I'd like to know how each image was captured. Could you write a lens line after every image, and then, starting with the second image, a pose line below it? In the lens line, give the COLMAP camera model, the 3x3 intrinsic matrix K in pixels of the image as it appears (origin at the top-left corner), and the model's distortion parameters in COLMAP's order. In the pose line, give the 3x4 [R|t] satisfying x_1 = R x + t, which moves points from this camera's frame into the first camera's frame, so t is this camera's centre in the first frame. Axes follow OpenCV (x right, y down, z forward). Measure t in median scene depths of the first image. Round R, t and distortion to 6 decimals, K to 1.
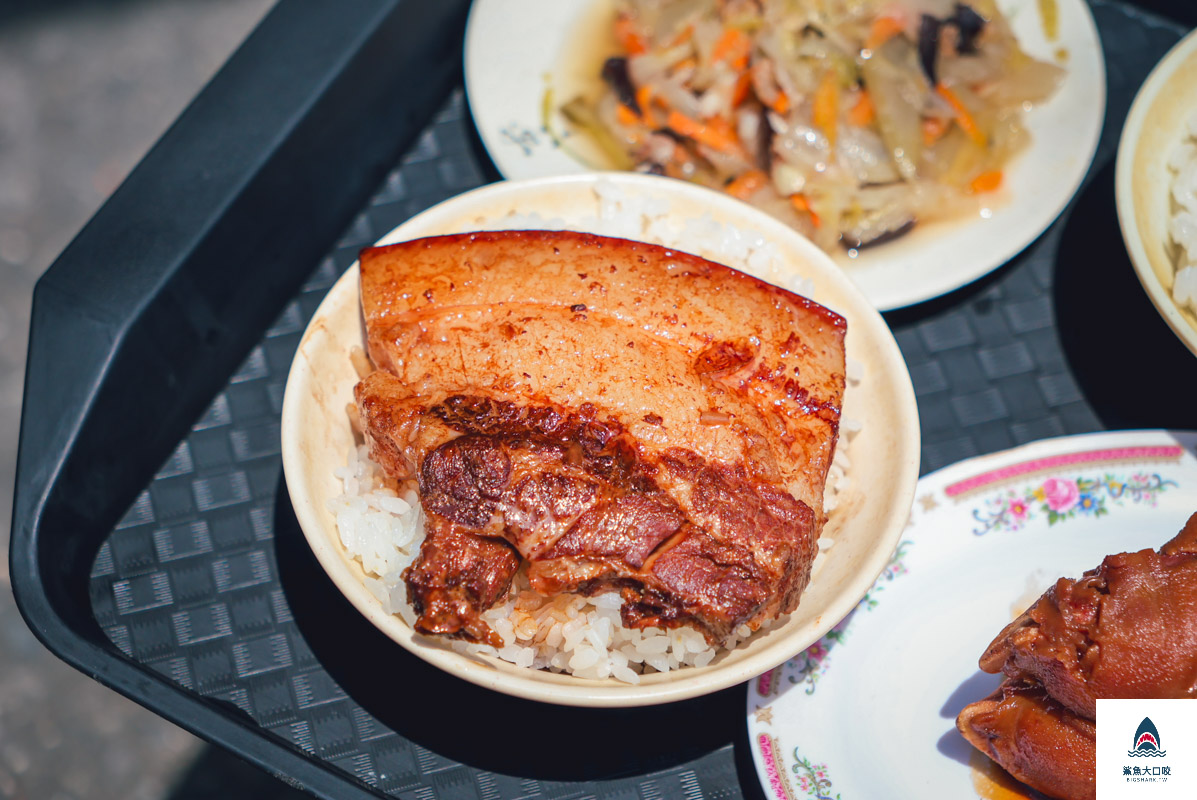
lens RADIAL K [[2748.9, 0, 596.1], [0, 2748.9, 351.0], [0, 0, 1]] dist [0.028760, 0.117876]
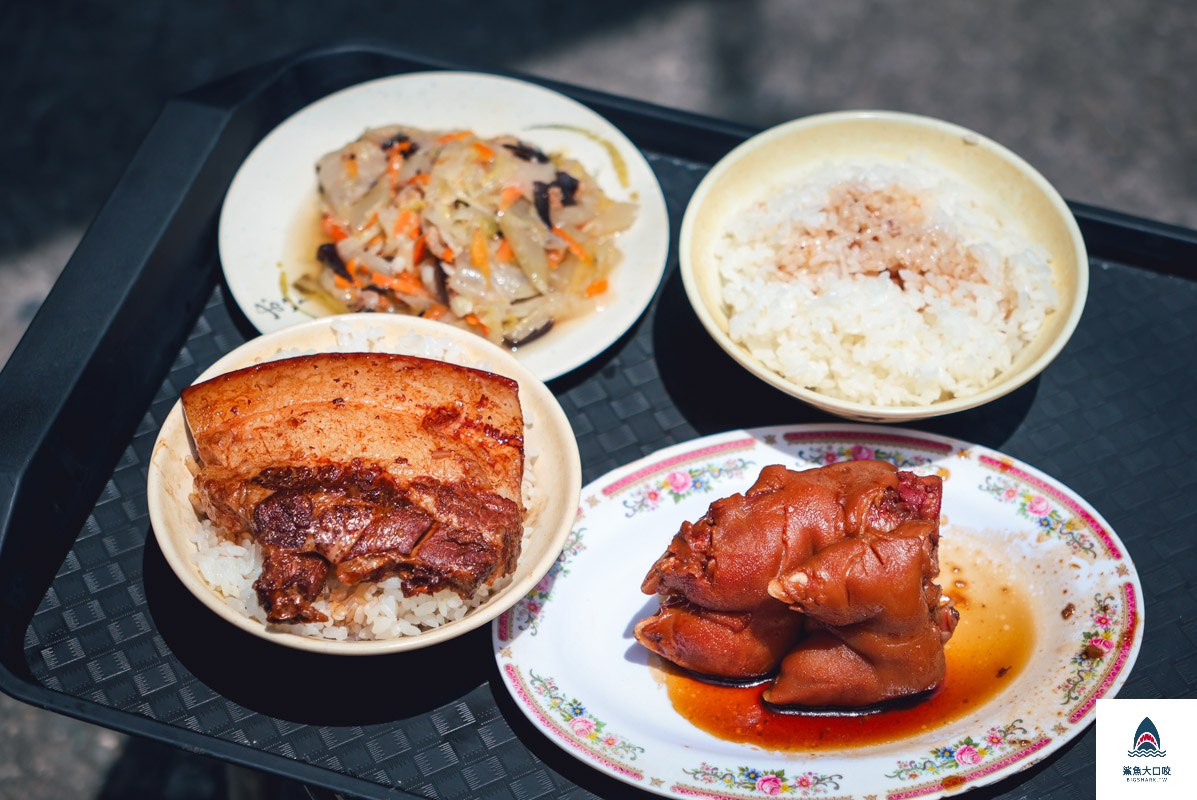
lens RADIAL K [[2748.9, 0, 596.1], [0, 2748.9, 351.0], [0, 0, 1]] dist [0.028760, 0.117876]
pose [[0.979314, -0.155202, 0.129831, -0.058069], [0.166702, 0.982514, -0.082921, 0.103405], [-0.114691, 0.102849, 0.988063, -0.480448]]
